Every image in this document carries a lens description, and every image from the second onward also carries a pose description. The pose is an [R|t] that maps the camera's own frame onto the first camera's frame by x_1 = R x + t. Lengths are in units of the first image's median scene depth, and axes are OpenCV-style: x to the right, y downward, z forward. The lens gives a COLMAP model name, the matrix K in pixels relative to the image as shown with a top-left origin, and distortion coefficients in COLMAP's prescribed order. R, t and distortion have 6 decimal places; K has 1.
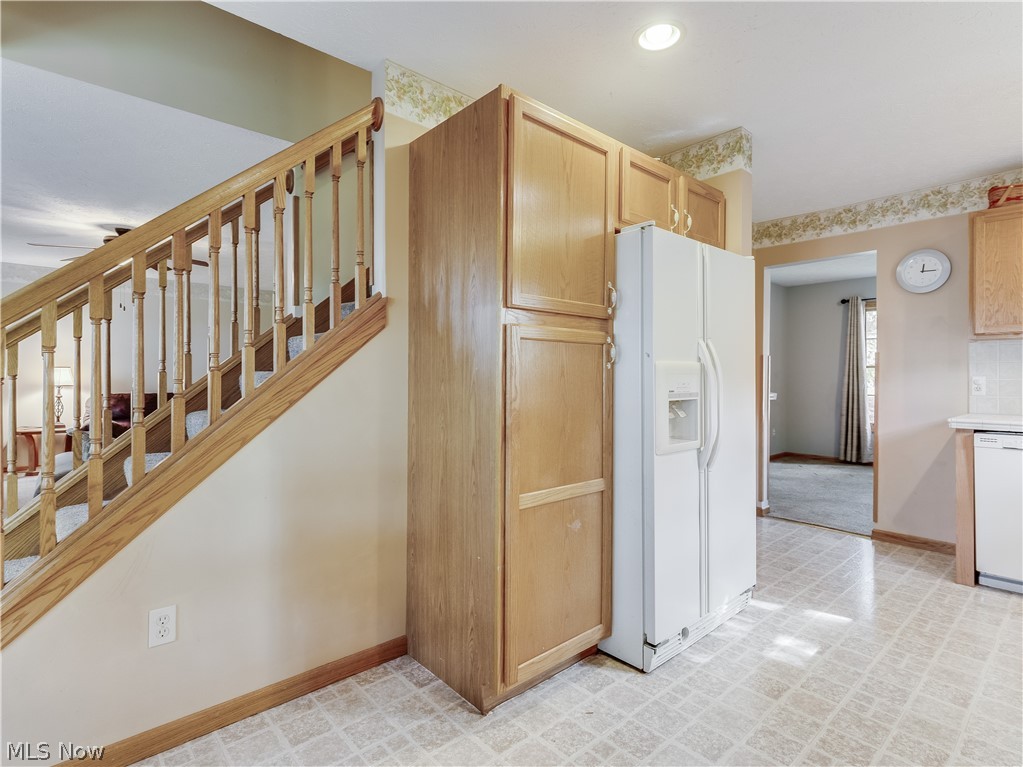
lens RADIAL K [[521.1, 0, 511.5], [0, 521.1, 383.5], [0, 0, 1]] dist [-0.000464, 0.000056]
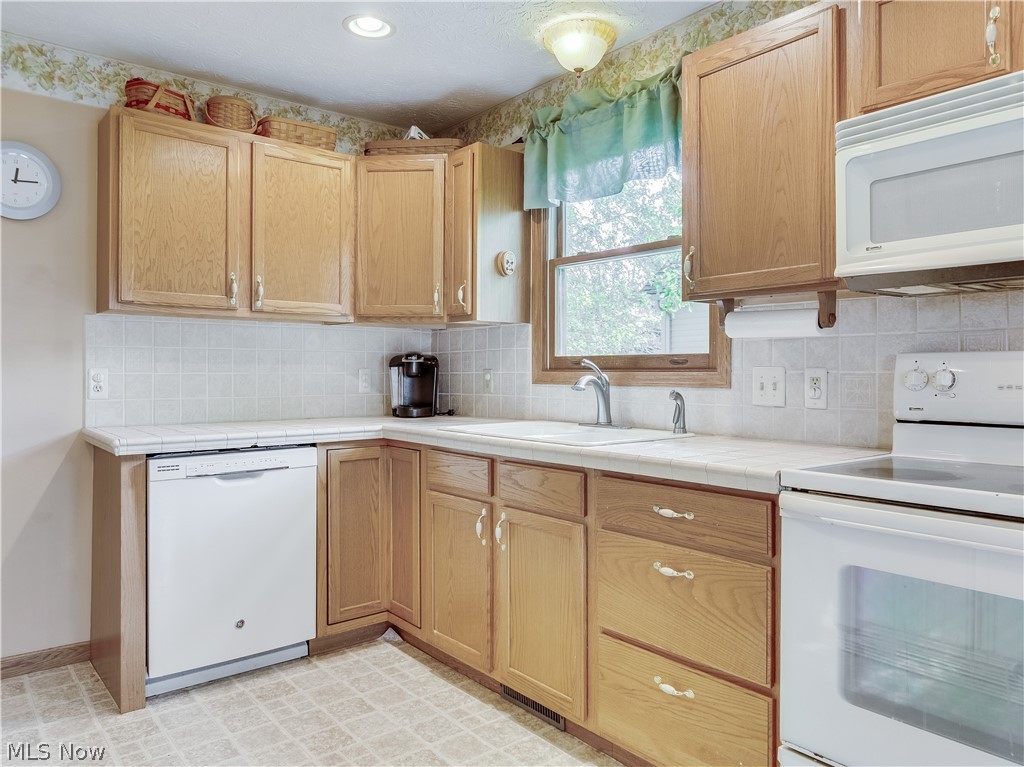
lens RADIAL K [[719.2, 0, 512.4], [0, 719.2, 372.1], [0, 0, 1]] dist [-0.000583, -0.002210]
pose [[0.042138, -0.000273, 0.999112, 0.043831], [0.008296, 0.999966, -0.000077, -0.005458], [-0.999077, 0.008292, 0.042139, 0.476180]]
